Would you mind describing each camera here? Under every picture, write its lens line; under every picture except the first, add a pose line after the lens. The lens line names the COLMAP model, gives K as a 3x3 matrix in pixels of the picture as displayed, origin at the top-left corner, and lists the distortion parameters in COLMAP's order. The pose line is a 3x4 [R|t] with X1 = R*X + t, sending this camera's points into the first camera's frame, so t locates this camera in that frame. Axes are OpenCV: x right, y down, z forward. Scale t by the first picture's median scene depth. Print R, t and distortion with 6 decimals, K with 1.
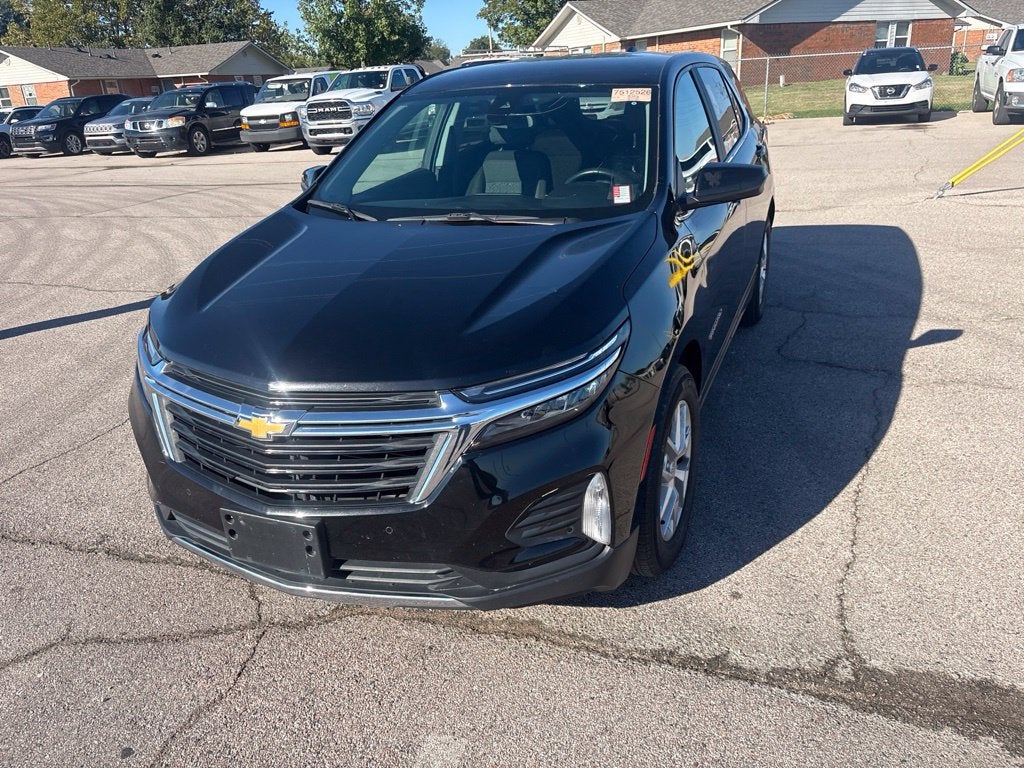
lens RADIAL K [[768.2, 0, 513.9], [0, 768.2, 385.3], [0, 0, 1]] dist [0.051846, -0.051647]
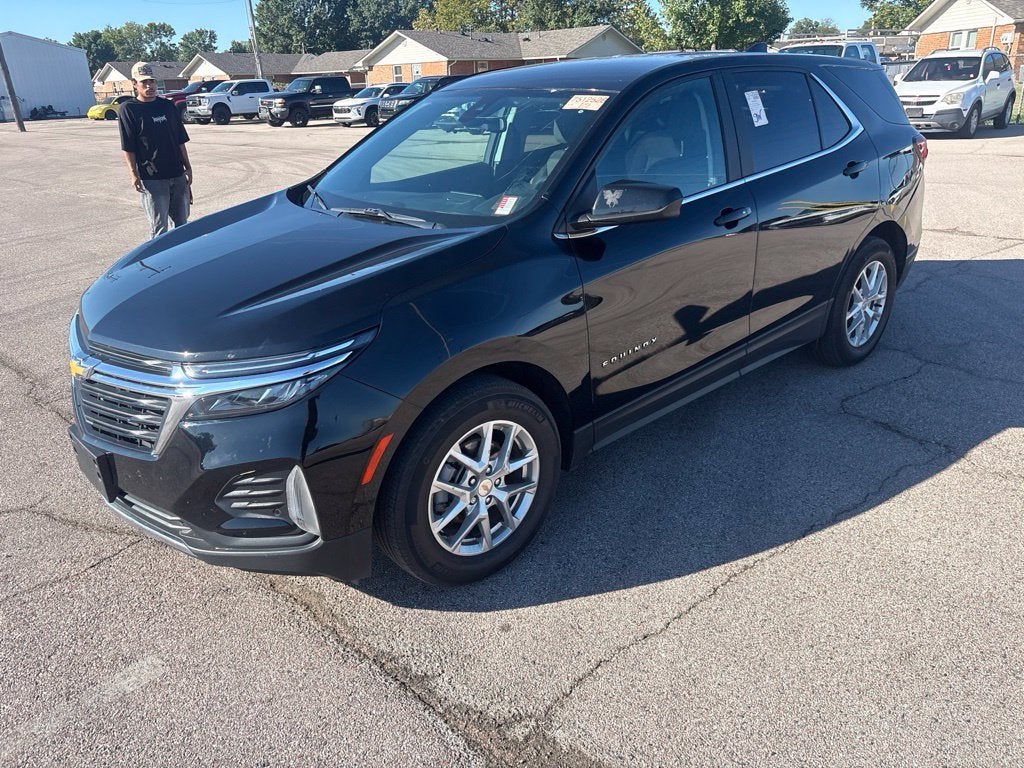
lens RADIAL K [[768.2, 0, 516.3], [0, 768.2, 386.7], [0, 0, 1]] dist [0.051846, -0.051647]
pose [[0.906811, 0.179037, -0.381628, 0.563283], [-0.170968, 0.983726, 0.055259, -0.075077], [0.385311, 0.015137, 0.922663, 0.097982]]
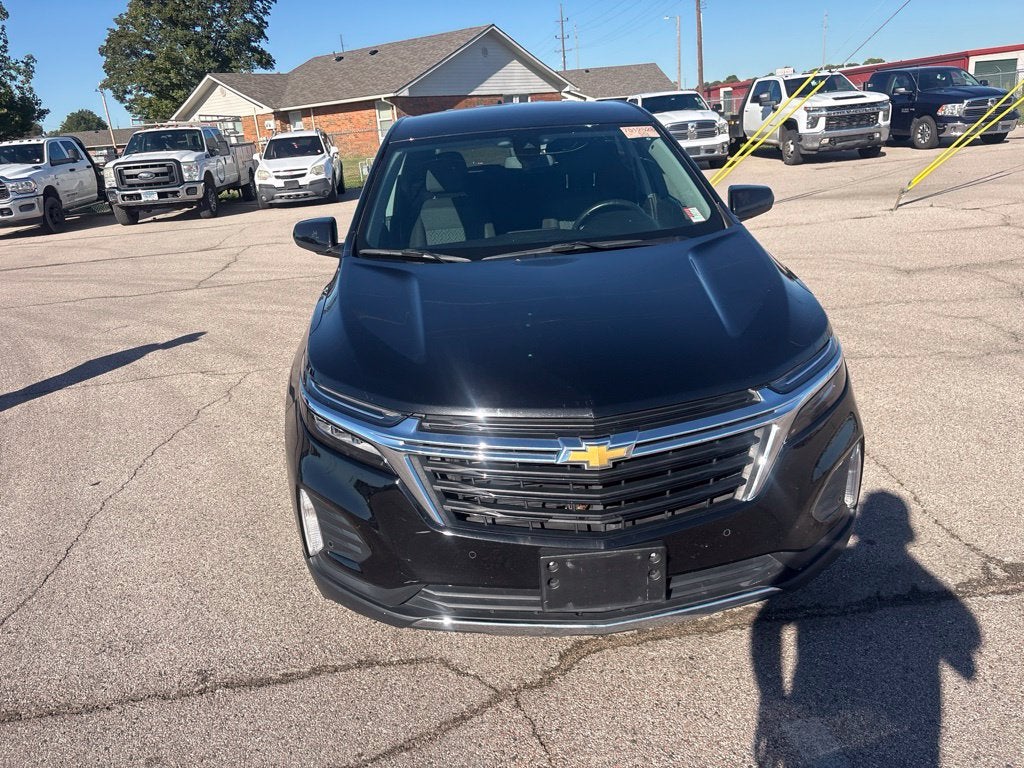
lens RADIAL K [[768.2, 0, 508.7], [0, 768.2, 381.0], [0, 0, 1]] dist [0.051846, -0.051647]
pose [[0.903943, -0.149723, 0.400586, -0.576329], [0.183653, 0.981845, -0.047448, -0.008594], [-0.386210, 0.116459, 0.915030, 0.111006]]
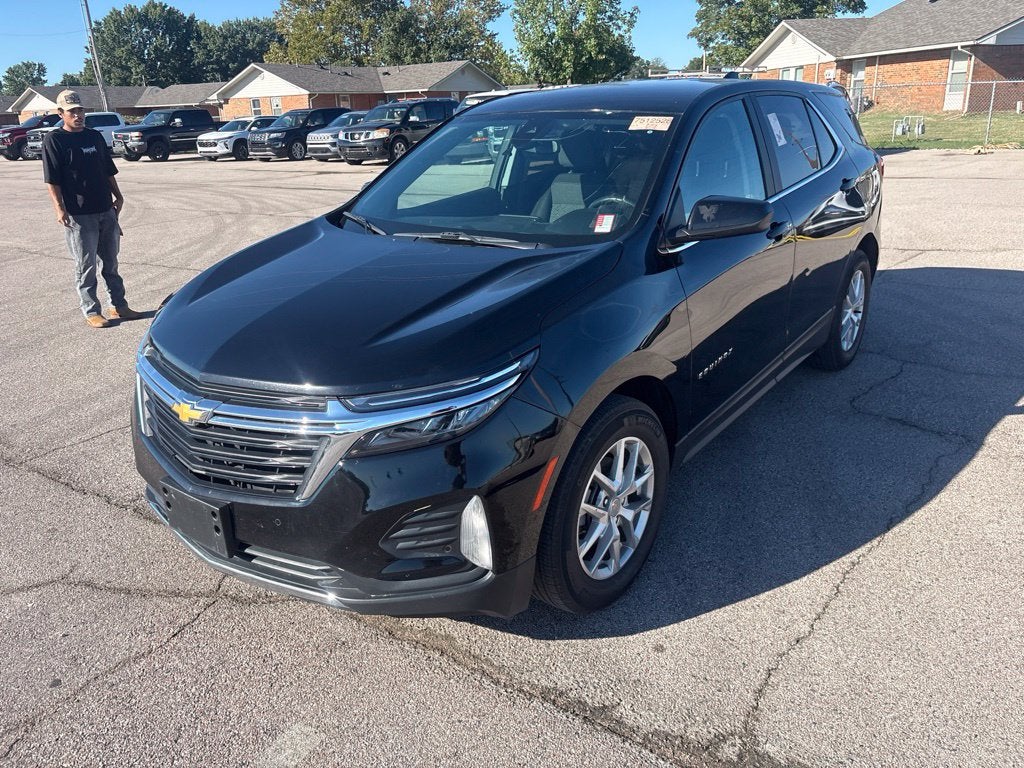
lens RADIAL K [[768.2, 0, 513.6], [0, 768.2, 377.4], [0, 0, 1]] dist [0.051846, -0.051647]
pose [[0.966606, 0.103977, -0.234224, 0.277001], [-0.110776, 0.993716, -0.016025, -0.022143], [0.231086, 0.041436, 0.972051, 0.020308]]
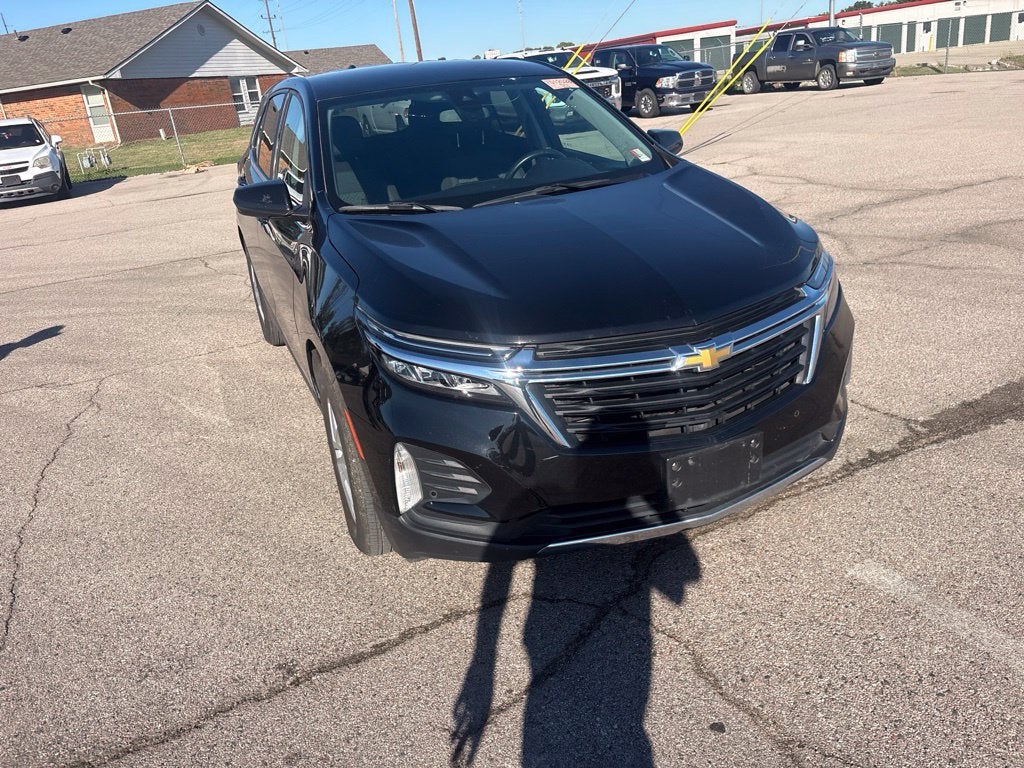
lens RADIAL K [[768.2, 0, 508.6], [0, 768.2, 371.1], [0, 0, 1]] dist [0.051846, -0.051647]
pose [[0.707467, -0.264659, 0.655321, -0.876767], [0.317422, 0.947442, 0.039955, -0.040703], [-0.631453, 0.179746, 0.754293, 0.277169]]
